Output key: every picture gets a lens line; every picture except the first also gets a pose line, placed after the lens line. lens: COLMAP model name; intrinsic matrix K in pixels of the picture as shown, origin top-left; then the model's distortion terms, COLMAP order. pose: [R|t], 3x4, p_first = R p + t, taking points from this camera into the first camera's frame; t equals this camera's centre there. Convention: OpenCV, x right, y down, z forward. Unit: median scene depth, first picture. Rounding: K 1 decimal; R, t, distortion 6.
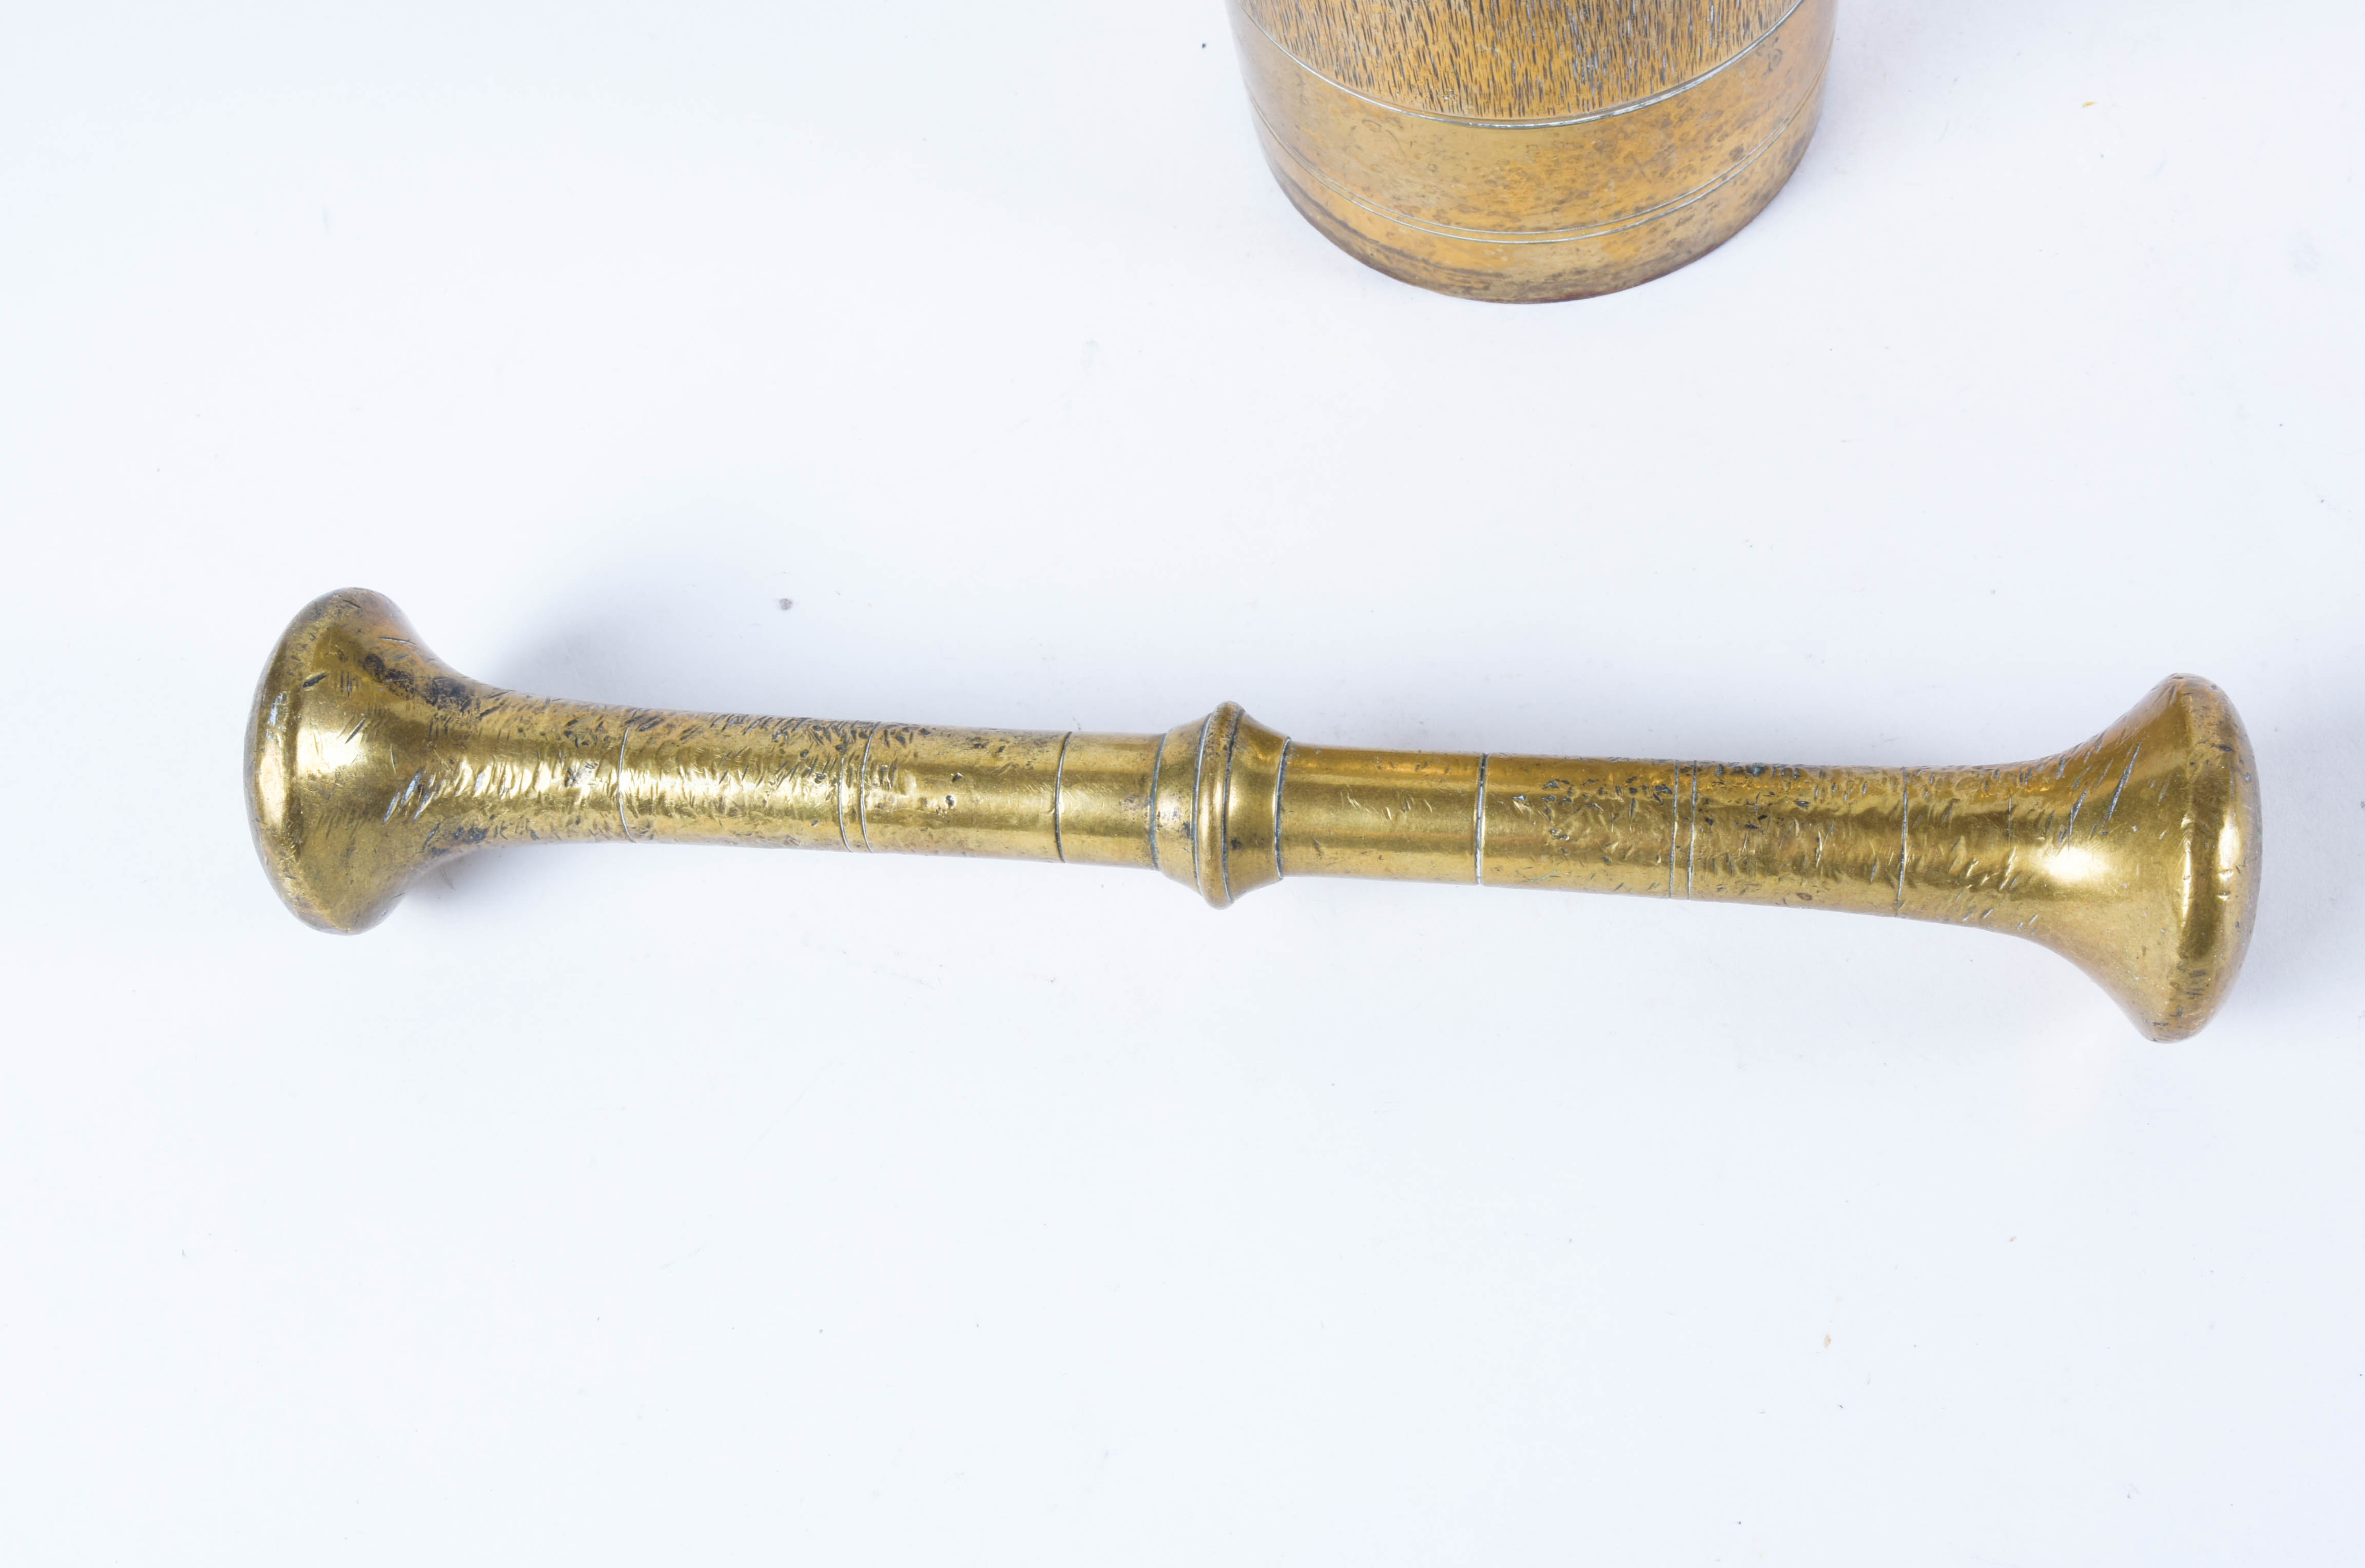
lens RADIAL K [[3303.9, 0, 1182.5], [0, 3303.9, 784.0], [0, 0, 1]] dist [-0.030558, 0.062281]
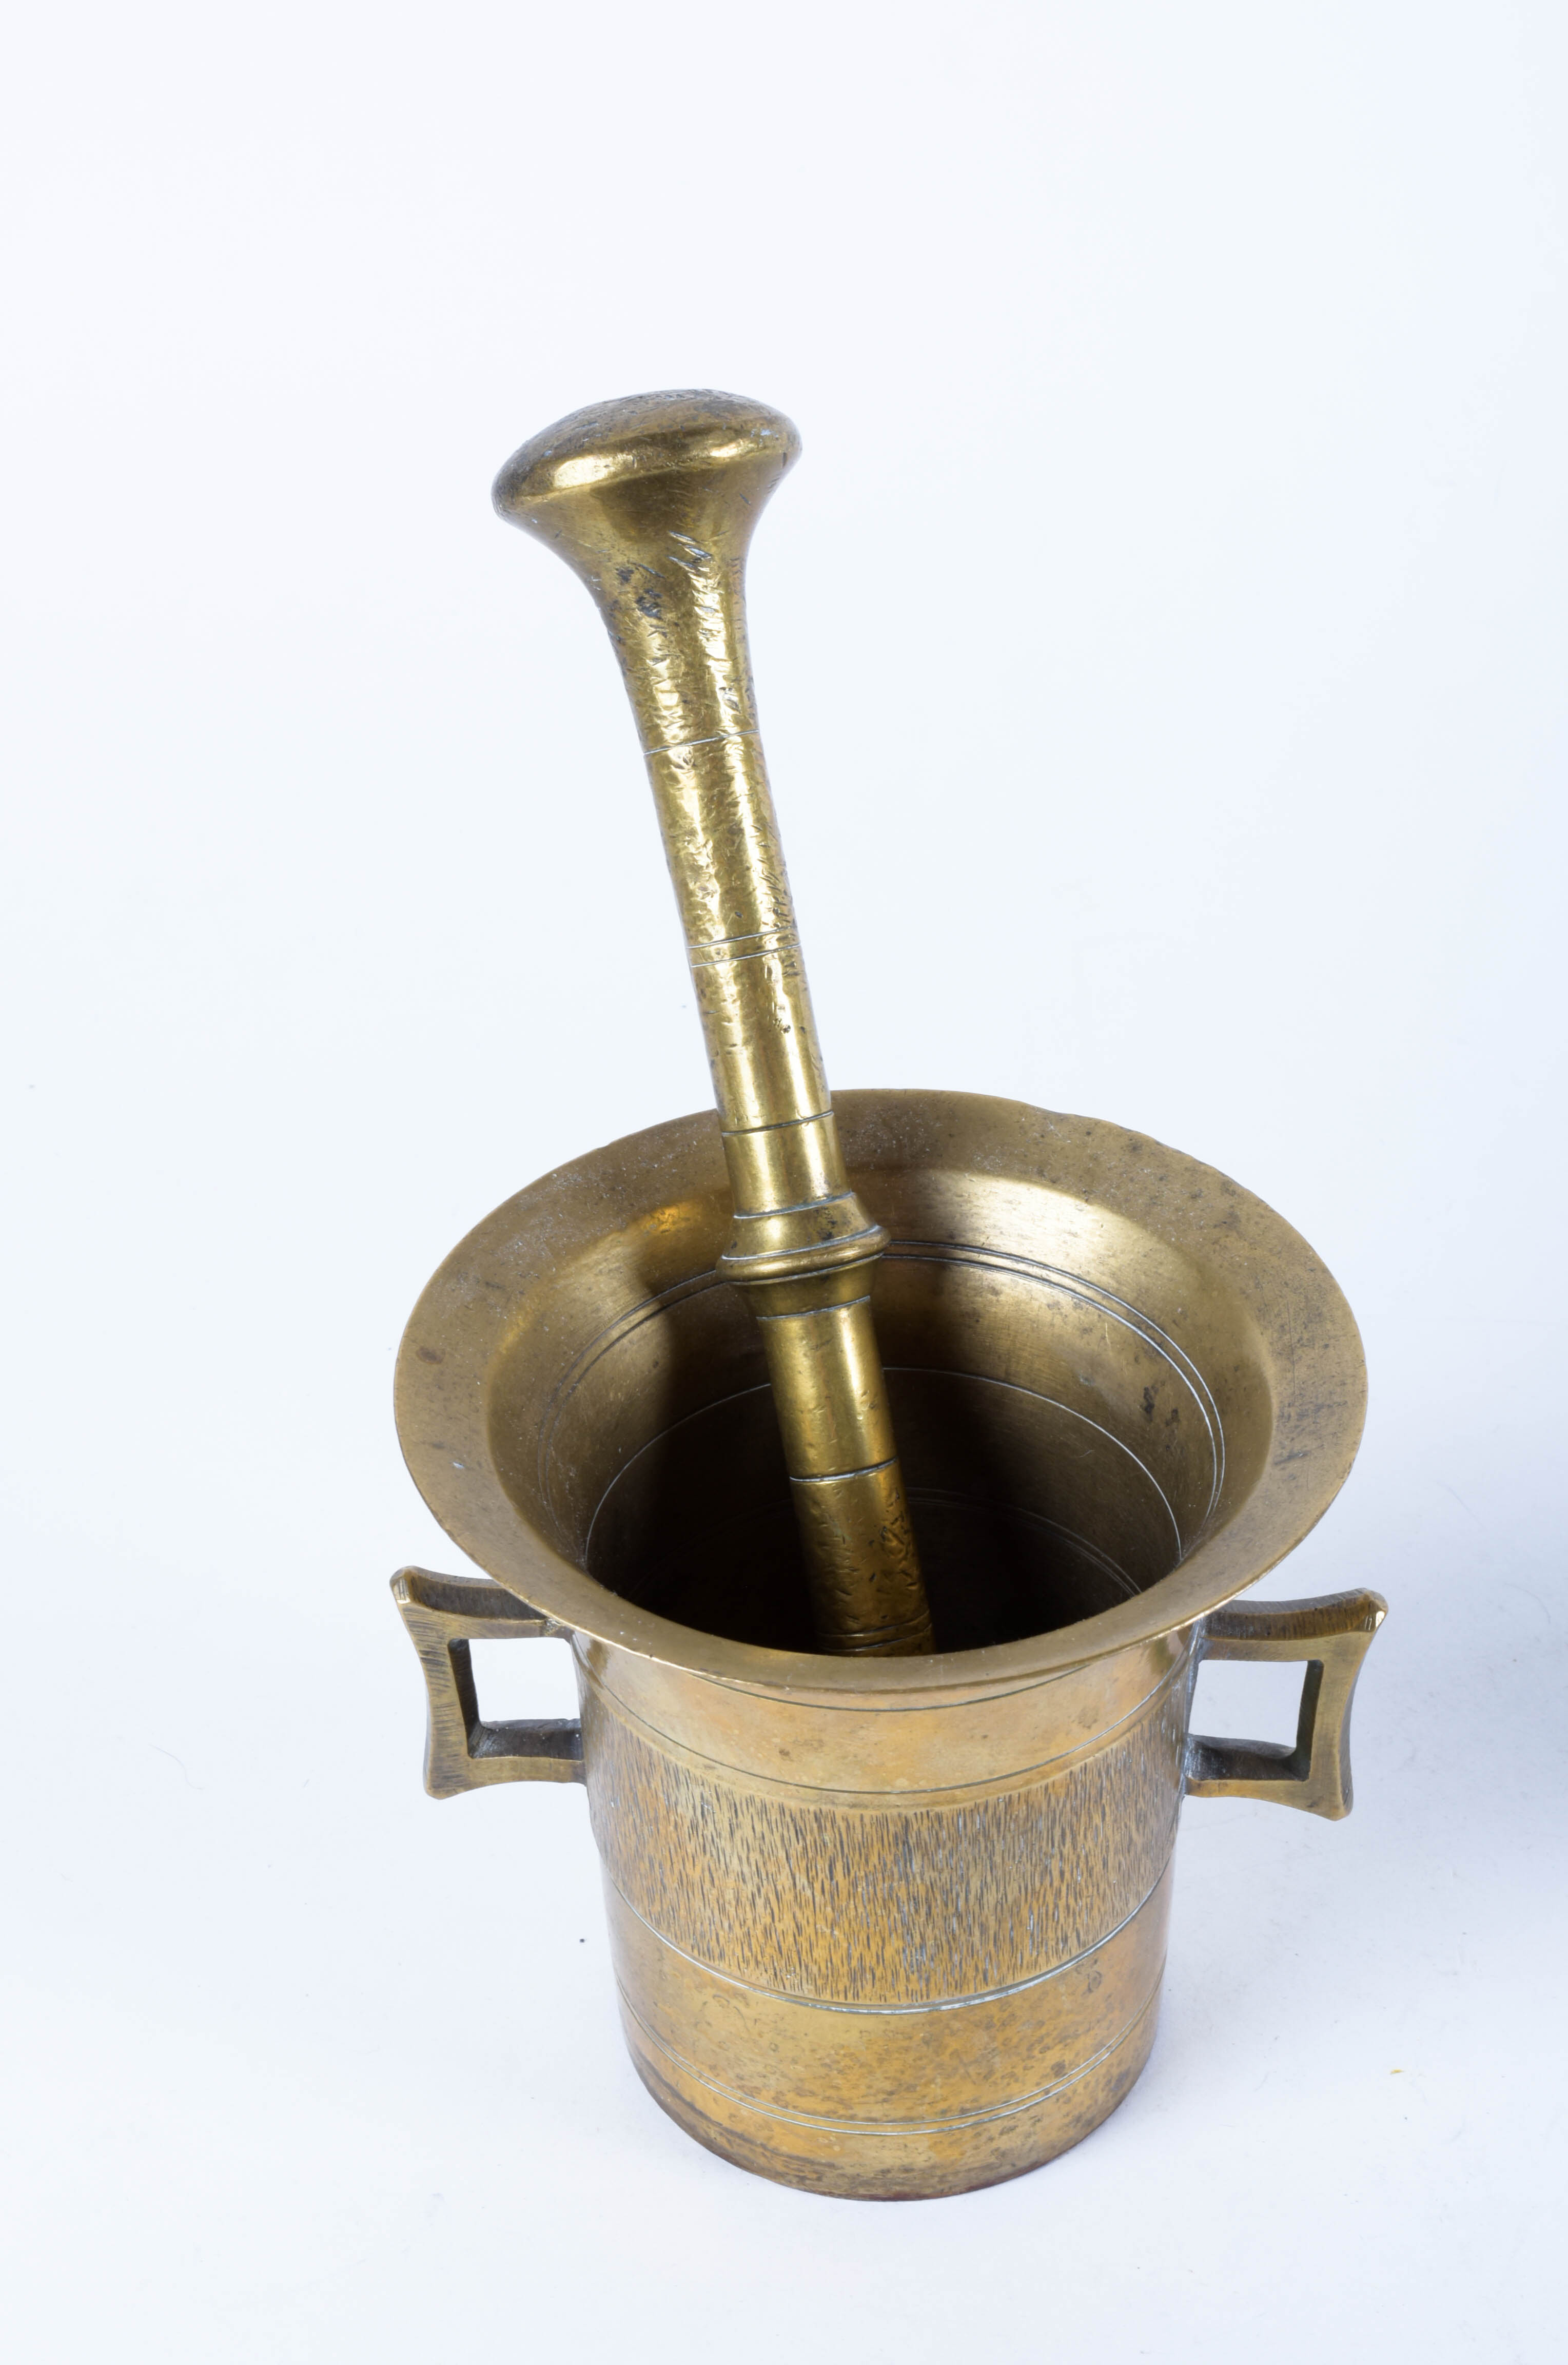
lens RADIAL K [[3996.5, 0, 784.0], [0, 3996.5, 1182.5], [0, 0, 1]] dist [-0.040536, 0.038315]
pose [[0.993627, 0.112177, 0.011005, 0.033593], [-0.094711, 0.883854, -0.458073, 0.161701], [-0.061112, 0.454112, 0.888846, -0.287820]]
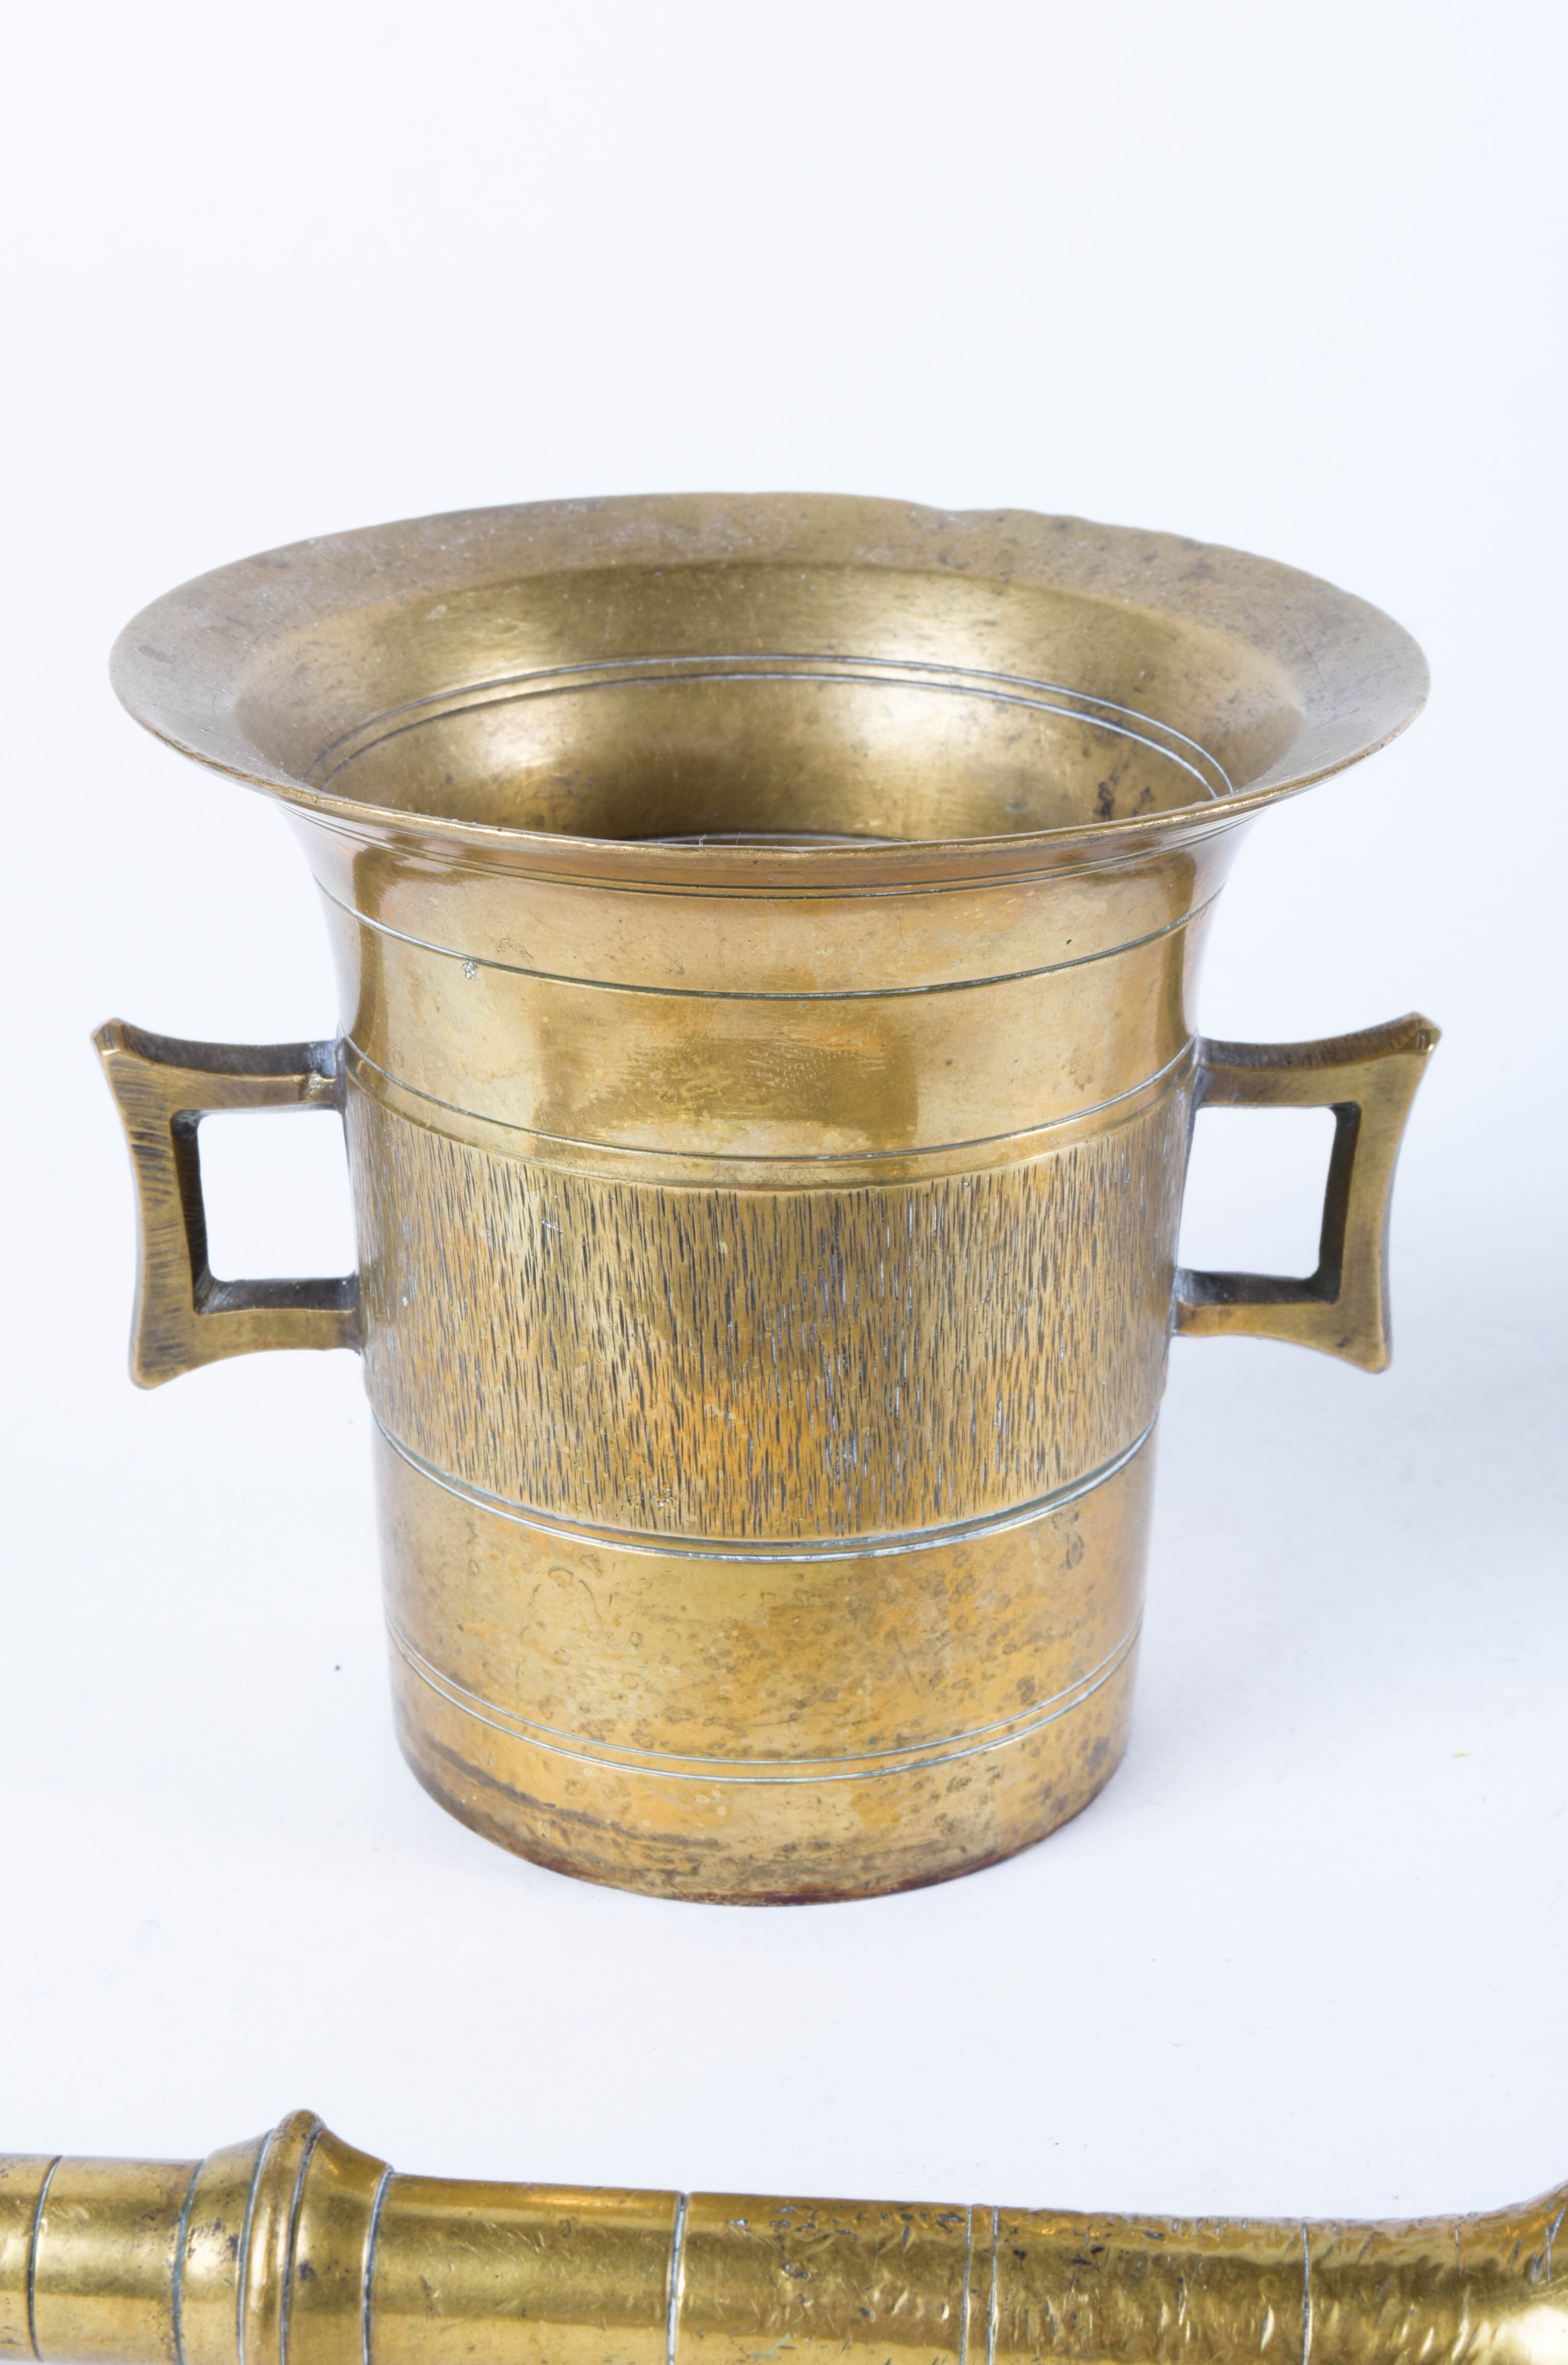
lens RADIAL K [[3996.5, 0, 784.0], [0, 3996.5, 1182.5], [0, 0, 1]] dist [-0.040536, 0.038315]
pose [[0.990196, 0.104028, 0.093220, 0.012624], [-0.020796, 0.769712, -0.638052, 0.325297], [-0.138127, 0.629858, 0.764330, 0.224846]]
